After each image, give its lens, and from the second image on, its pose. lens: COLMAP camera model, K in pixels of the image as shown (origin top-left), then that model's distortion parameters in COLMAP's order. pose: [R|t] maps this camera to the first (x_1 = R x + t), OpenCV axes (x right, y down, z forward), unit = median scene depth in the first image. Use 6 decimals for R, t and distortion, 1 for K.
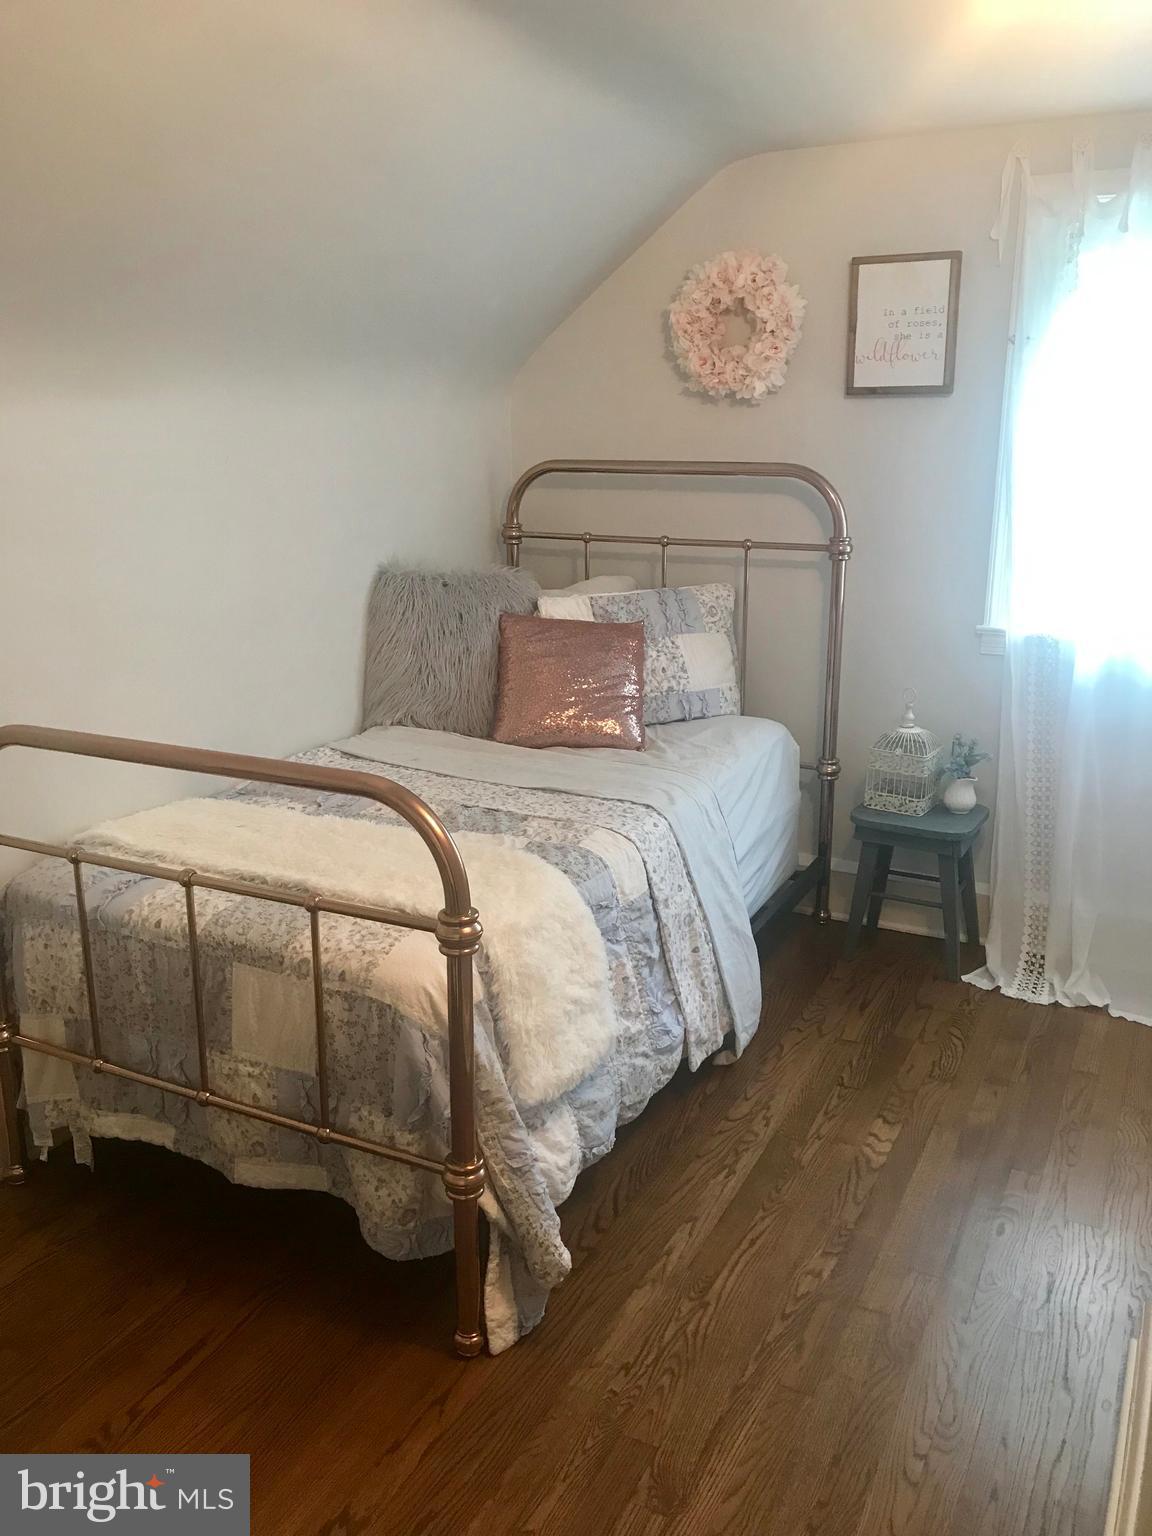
lens RADIAL K [[1266.7, 0, 576.0], [0, 1266.7, 768.0], [0, 0, 1]] dist [0.021512, 0.004255]
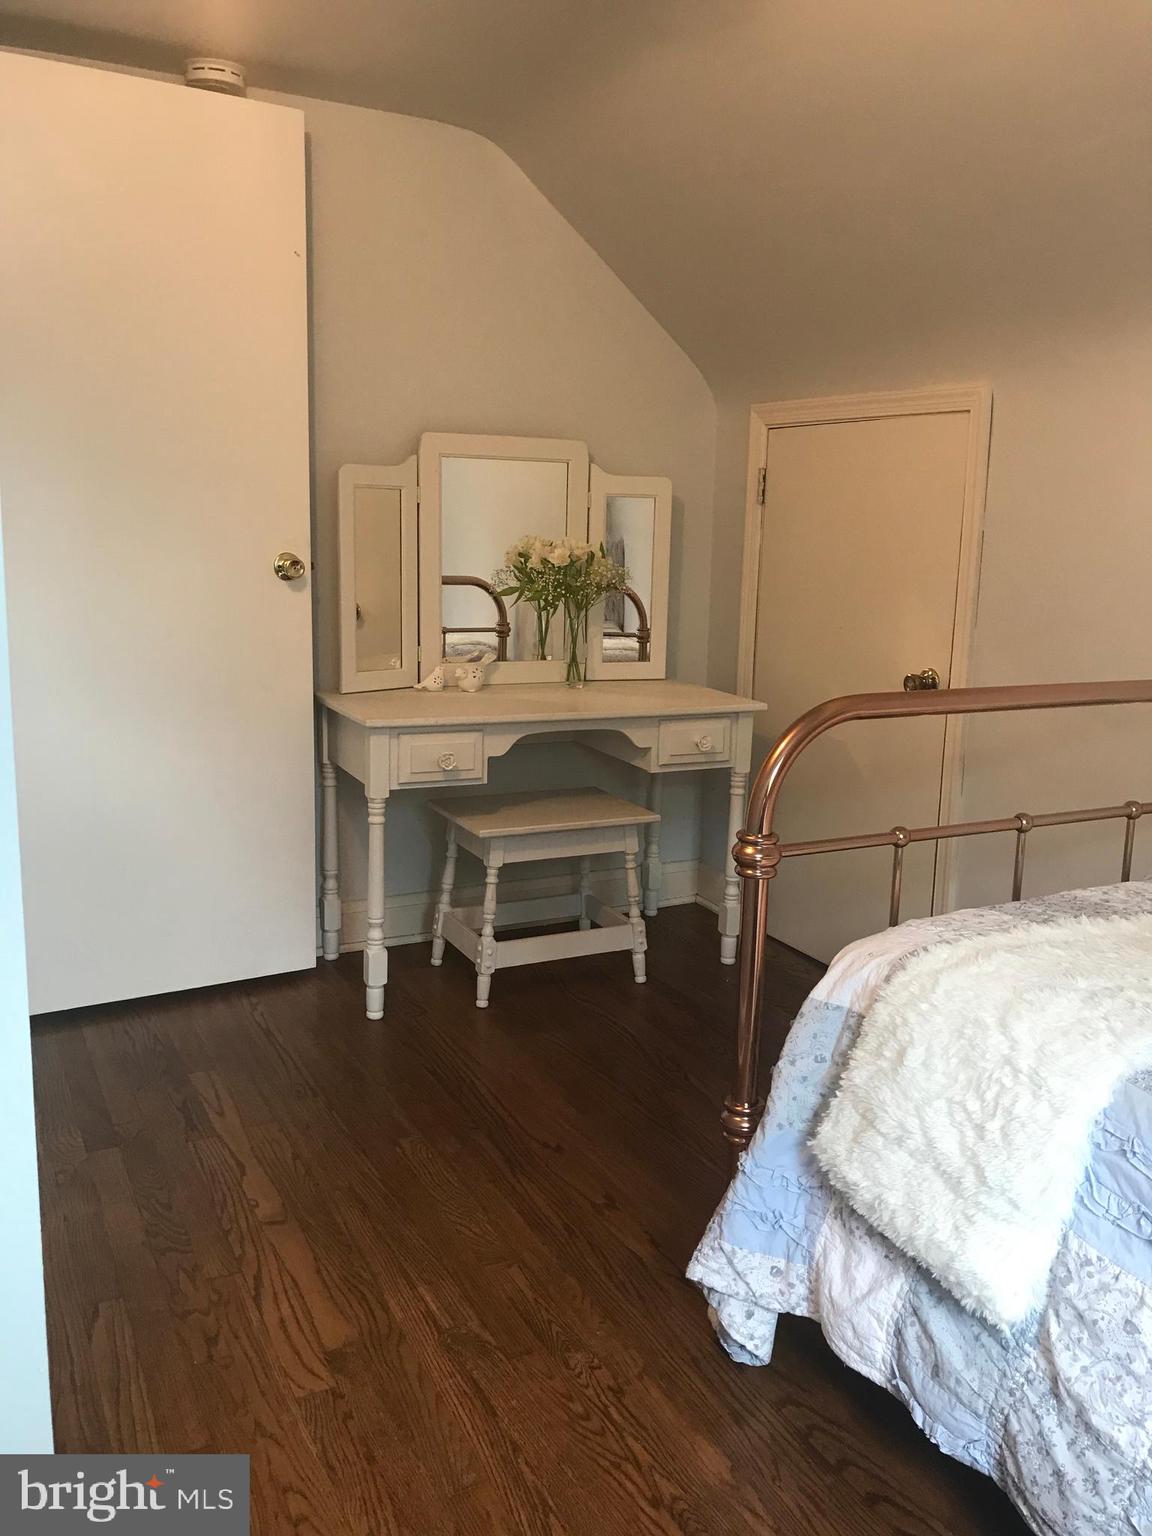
lens RADIAL K [[1266.7, 0, 576.0], [0, 1266.7, 768.0], [0, 0, 1]] dist [0.021512, 0.004255]
pose [[-0.587397, 0.136804, -0.797652, 0.763133], [-0.231167, 0.916184, 0.327367, -0.218669], [0.775581, 0.376686, -0.506539, 1.385118]]
